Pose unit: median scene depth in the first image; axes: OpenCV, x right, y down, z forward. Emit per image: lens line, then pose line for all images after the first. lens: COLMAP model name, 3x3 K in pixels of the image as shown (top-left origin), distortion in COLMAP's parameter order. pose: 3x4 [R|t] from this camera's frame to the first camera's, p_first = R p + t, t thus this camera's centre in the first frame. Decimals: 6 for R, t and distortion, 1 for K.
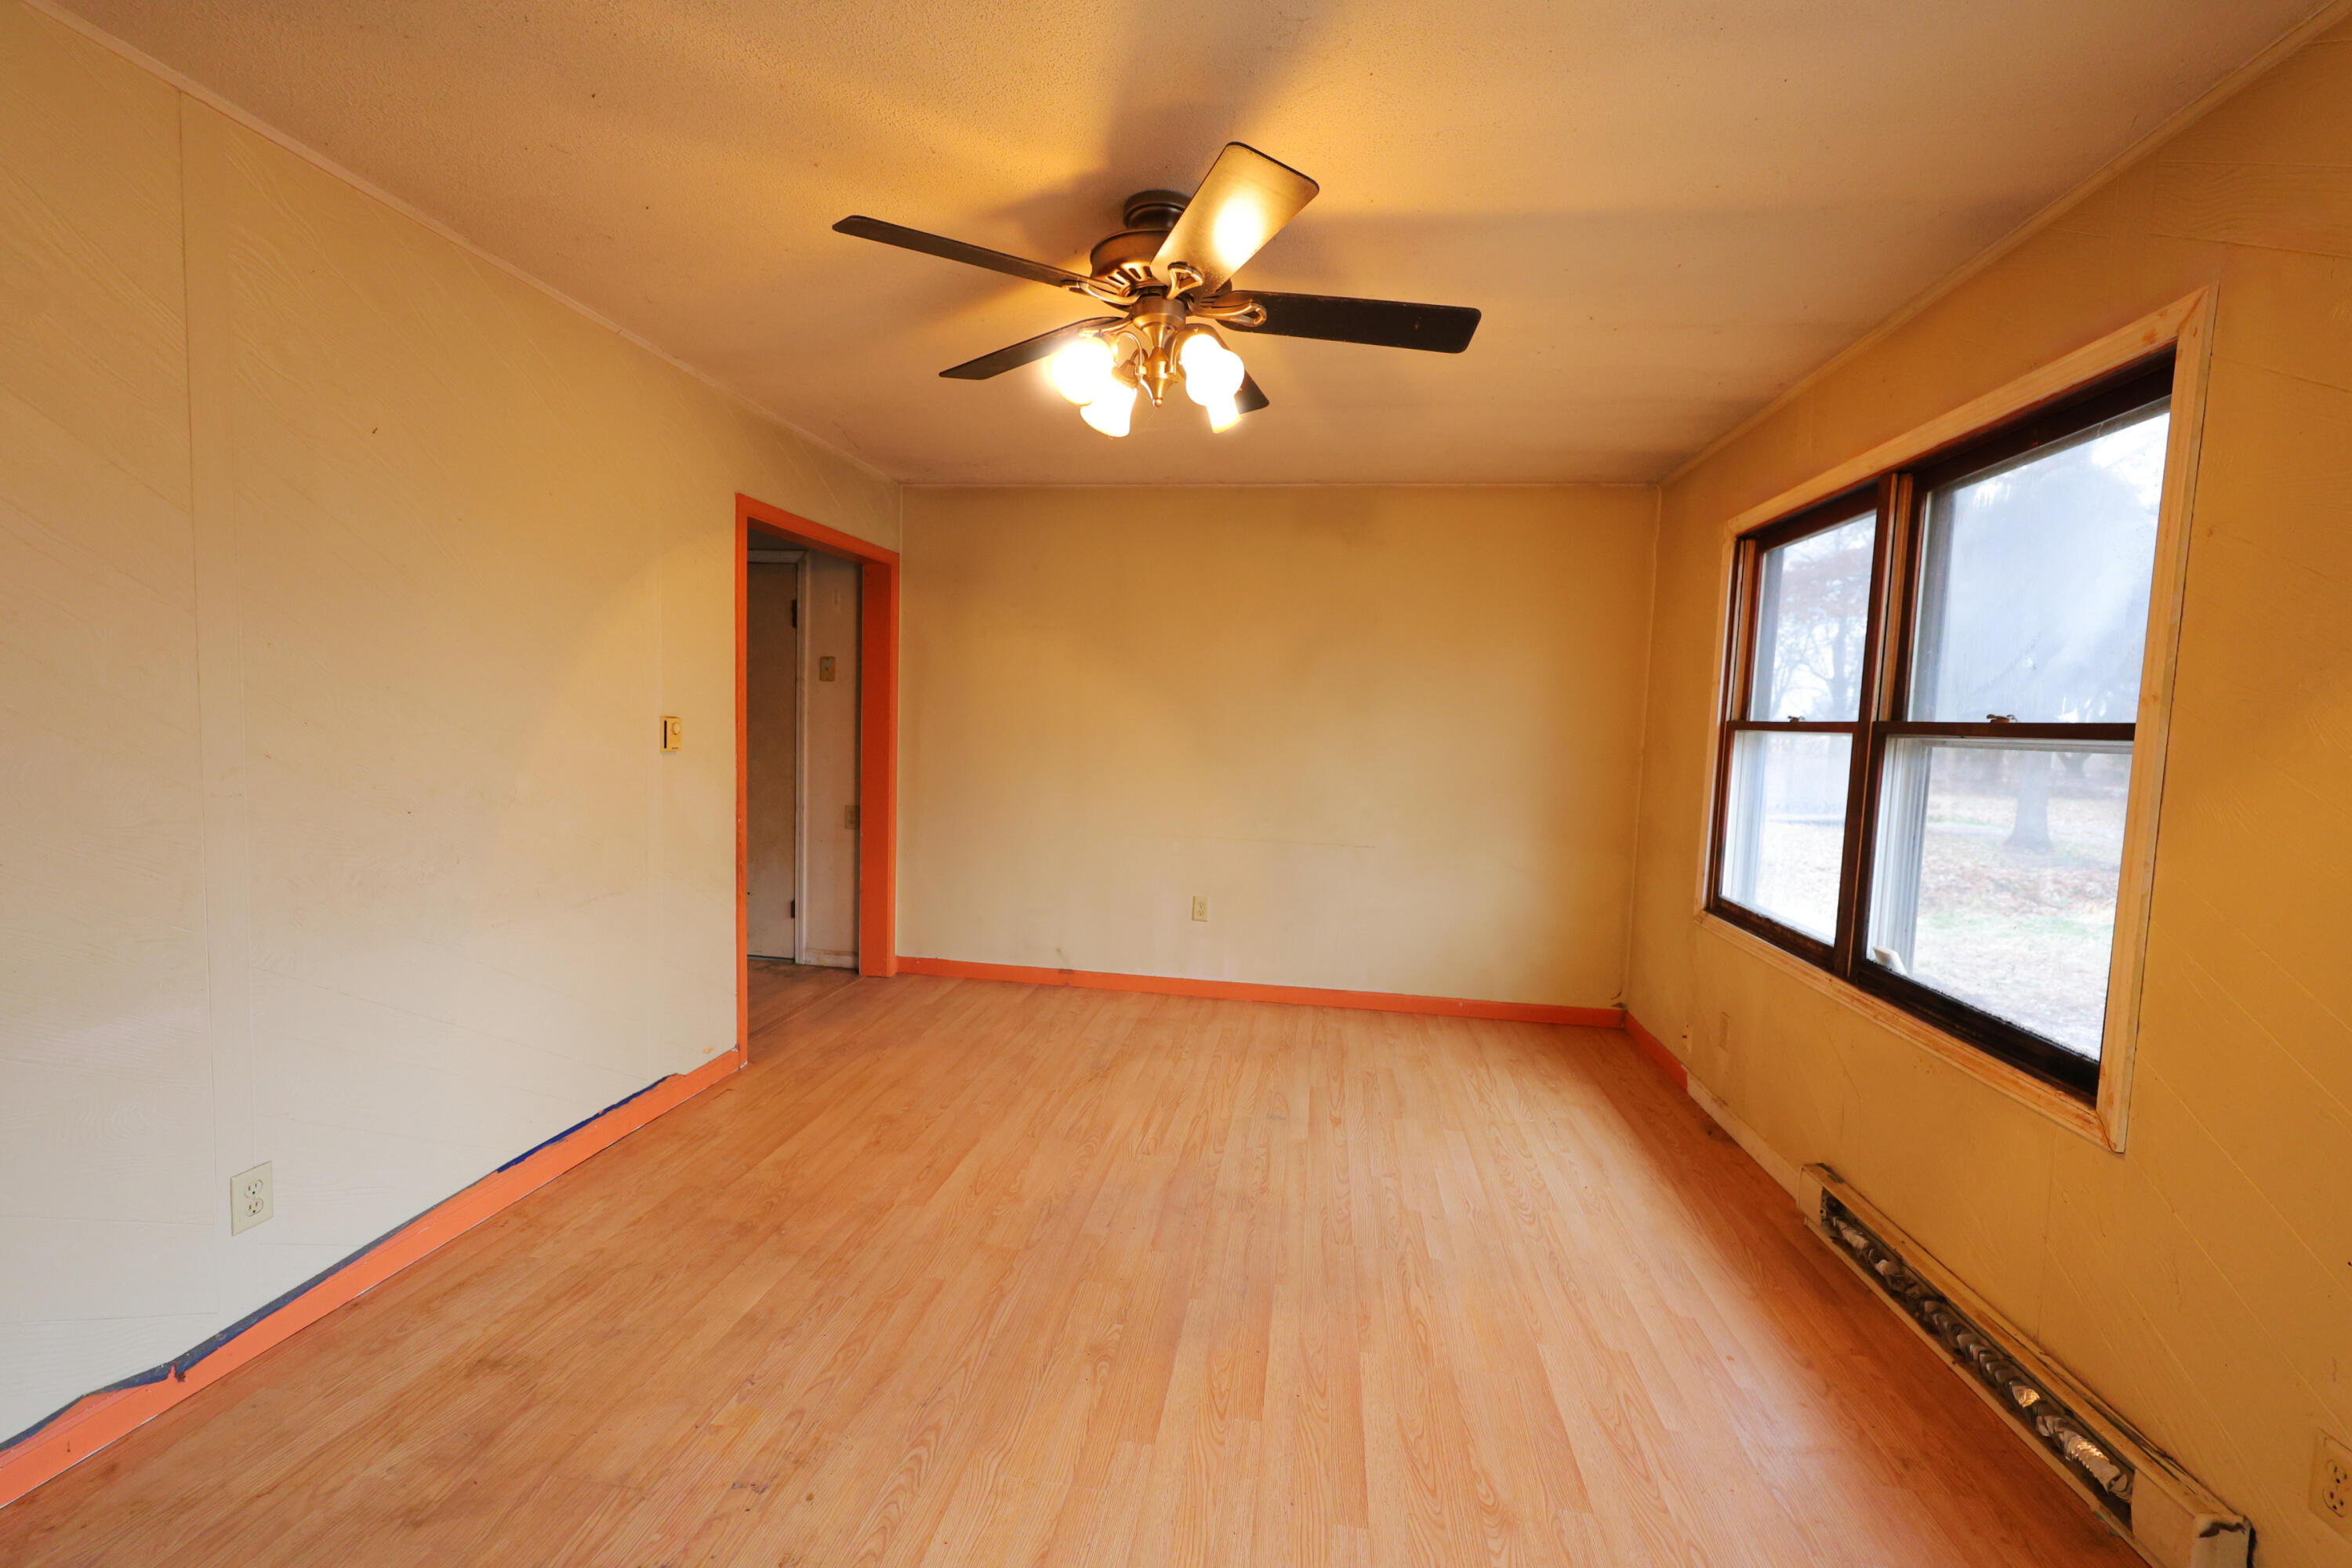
lens RADIAL K [[961.9, 0, 1166.8], [0, 961.9, 778.8], [0, 0, 1]] dist [0.008687, 0.000045]
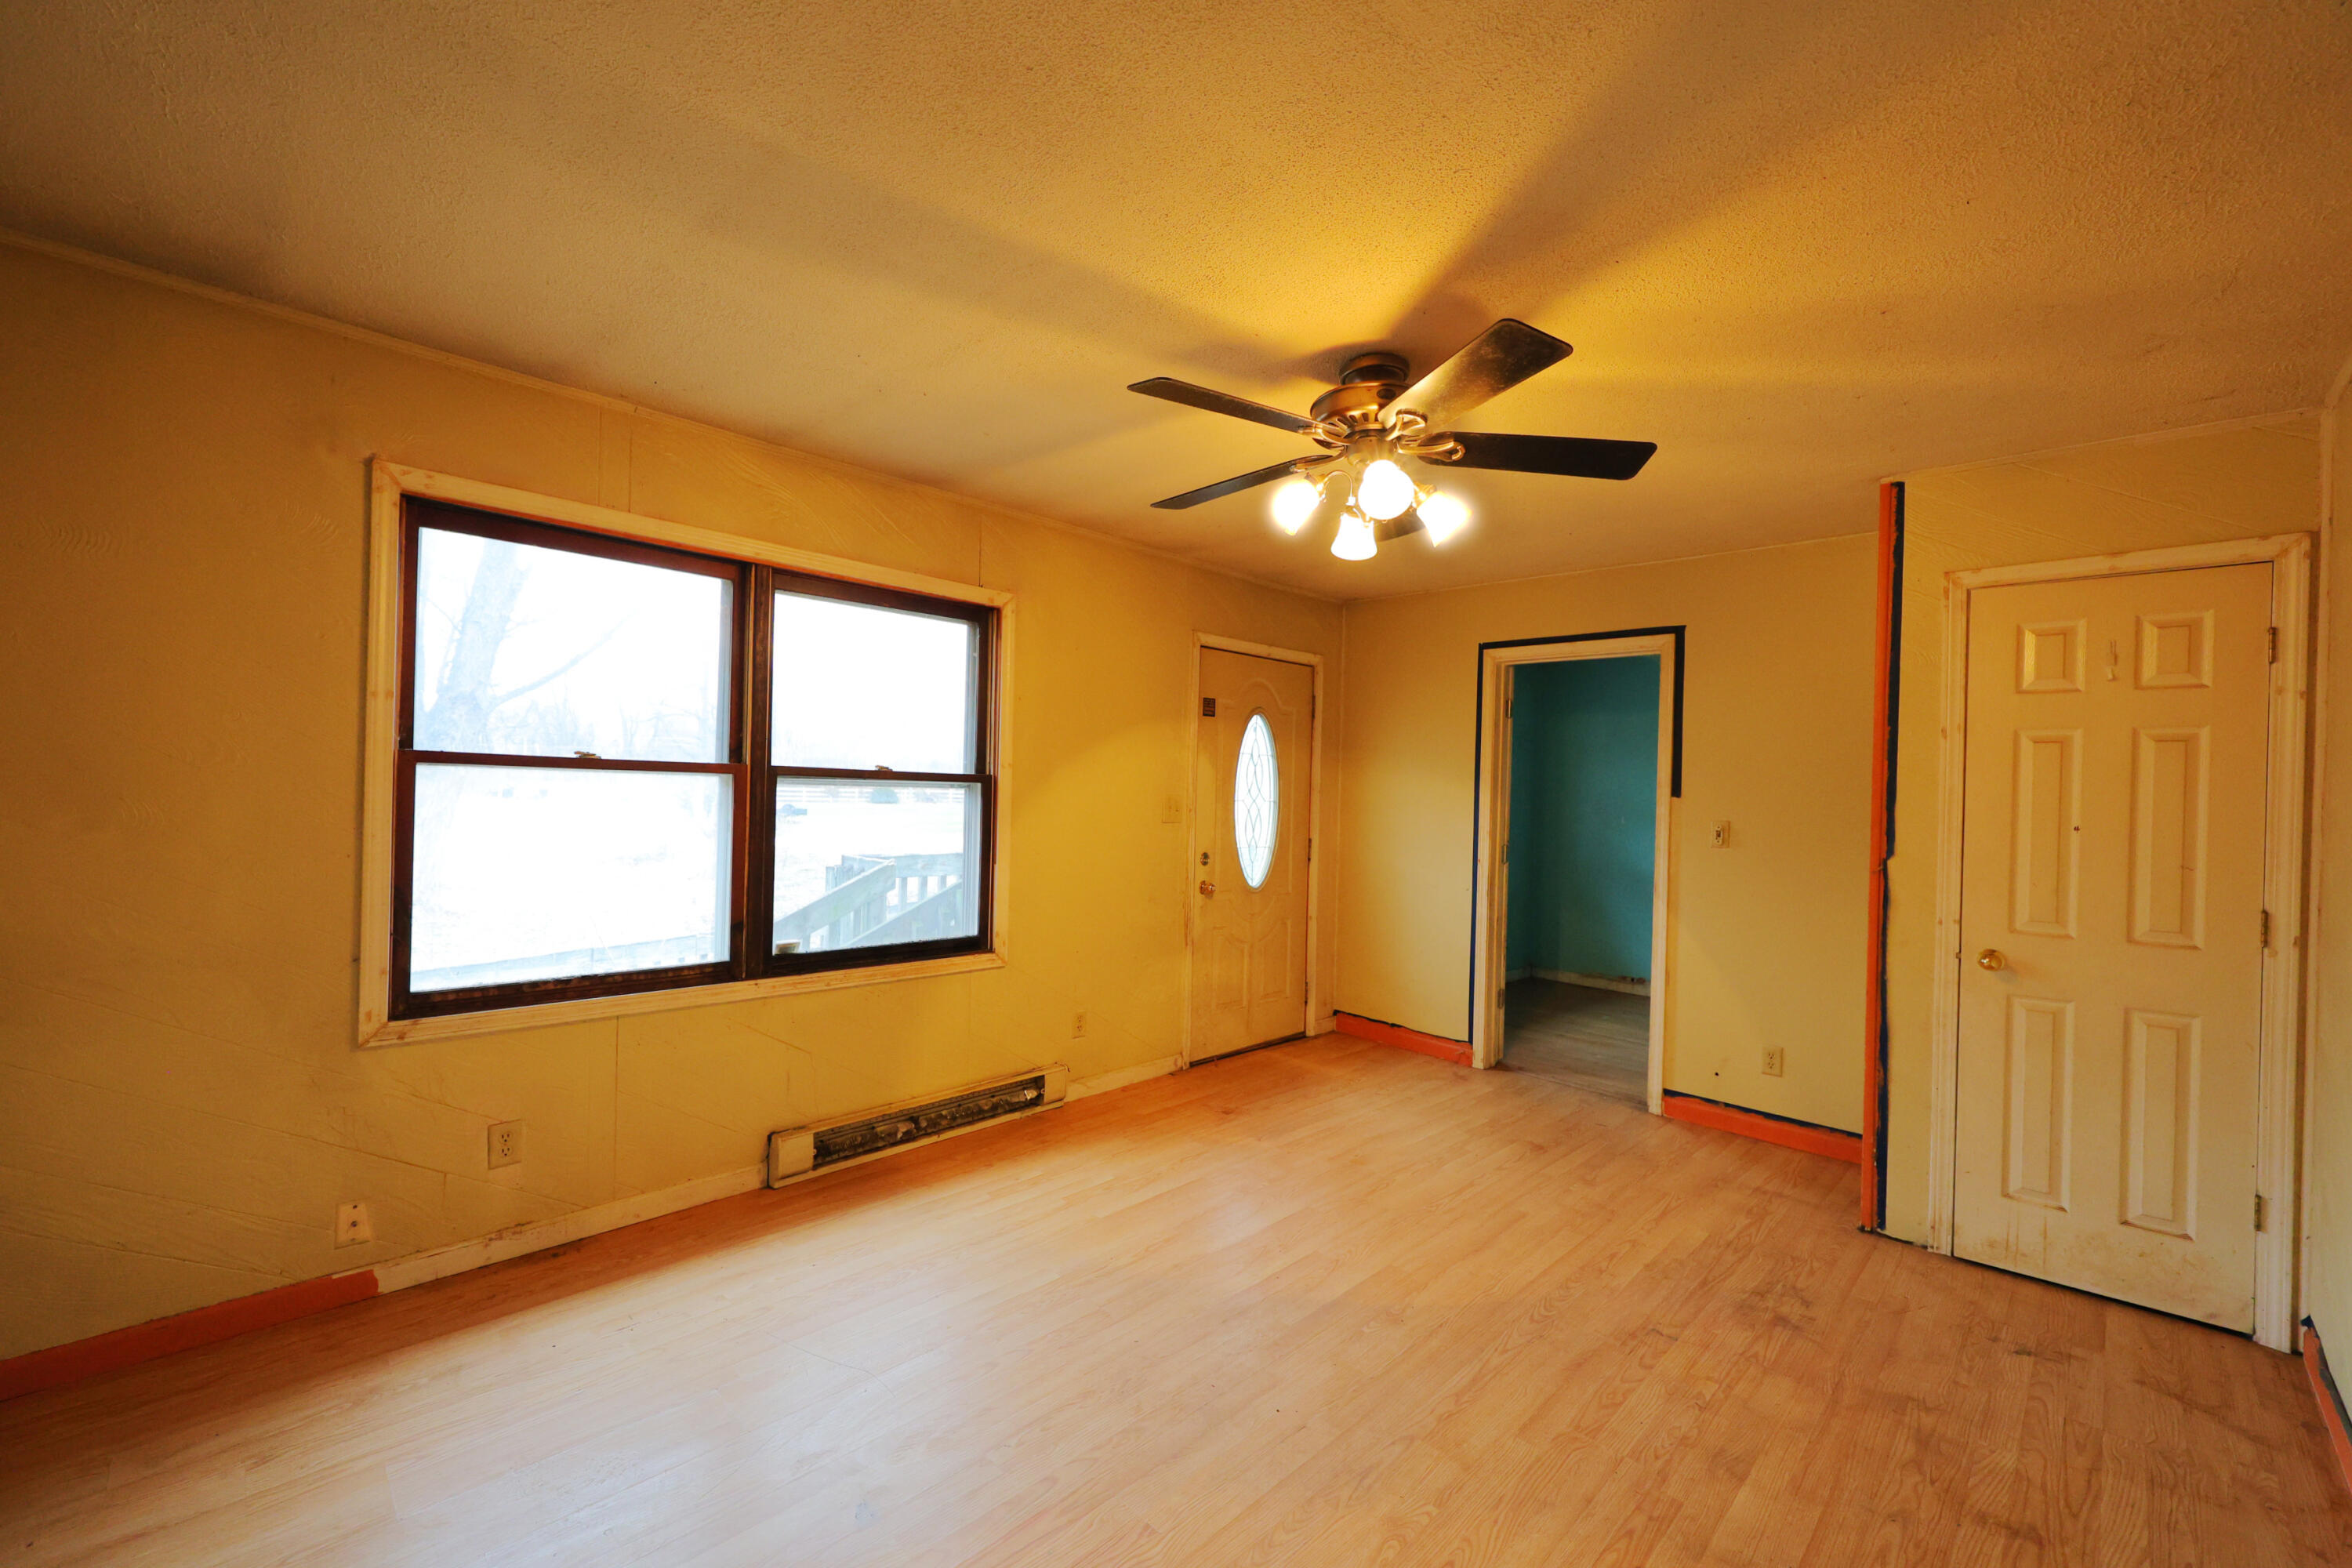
lens RADIAL K [[942.3, 0, 1180.9], [0, 942.3, 796.8], [0, 0, 1]] dist [0.000298, -0.000063]
pose [[-0.812214, -0.060591, 0.580204, -0.469903], [-0.017622, 0.996686, 0.079416, -0.145314], [-0.583093, 0.054278, -0.810590, 1.944613]]
